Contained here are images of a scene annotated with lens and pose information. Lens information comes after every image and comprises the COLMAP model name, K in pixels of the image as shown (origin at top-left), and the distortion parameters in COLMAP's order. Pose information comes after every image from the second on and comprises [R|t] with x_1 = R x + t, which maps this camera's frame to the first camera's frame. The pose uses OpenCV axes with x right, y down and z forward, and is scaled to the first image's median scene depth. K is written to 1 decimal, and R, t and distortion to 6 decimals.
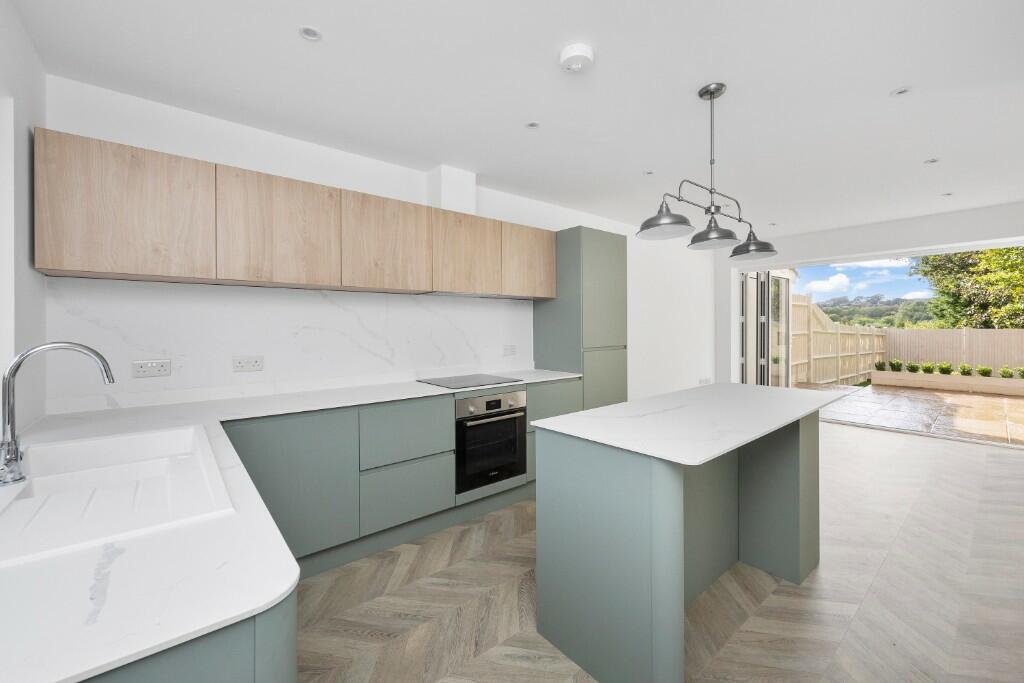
lens RADIAL K [[412.5, 0, 512.2], [0, 412.5, 330.2], [0, 0, 1]] dist [-0.002588, -0.000900]
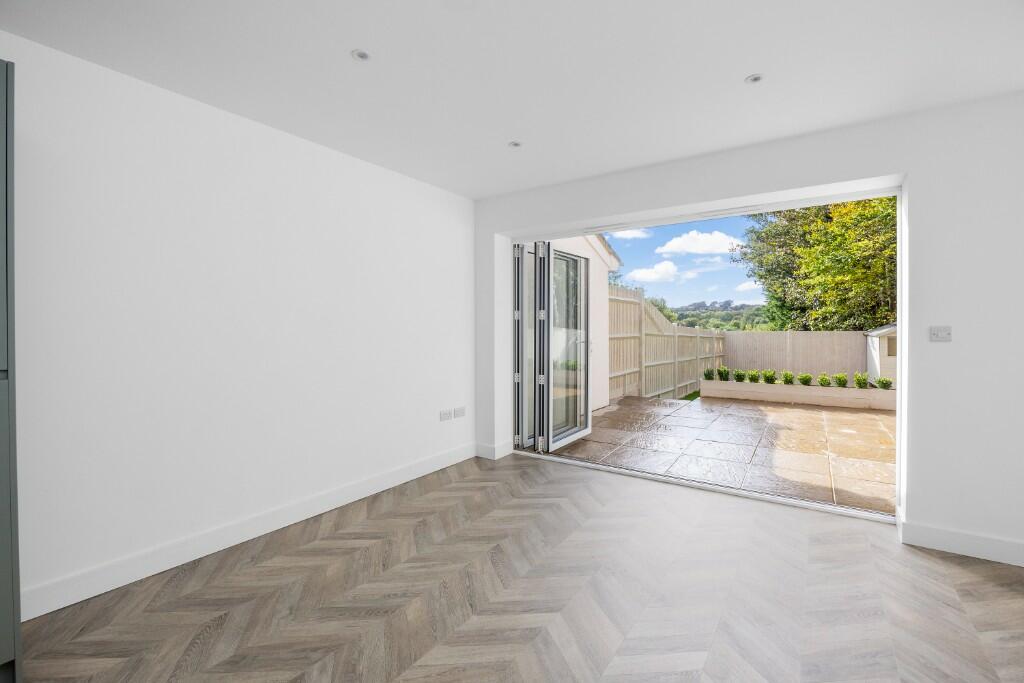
lens RADIAL K [[451.3, 0, 501.7], [0, 451.3, 333.3], [0, 0, 1]] dist [-0.061485, 0.022243]
pose [[0.967629, -0.001369, 0.252374, 0.265710], [0.001222, 0.999999, 0.000742, 0.001400], [-0.252374, -0.000410, 0.967630, 0.235052]]
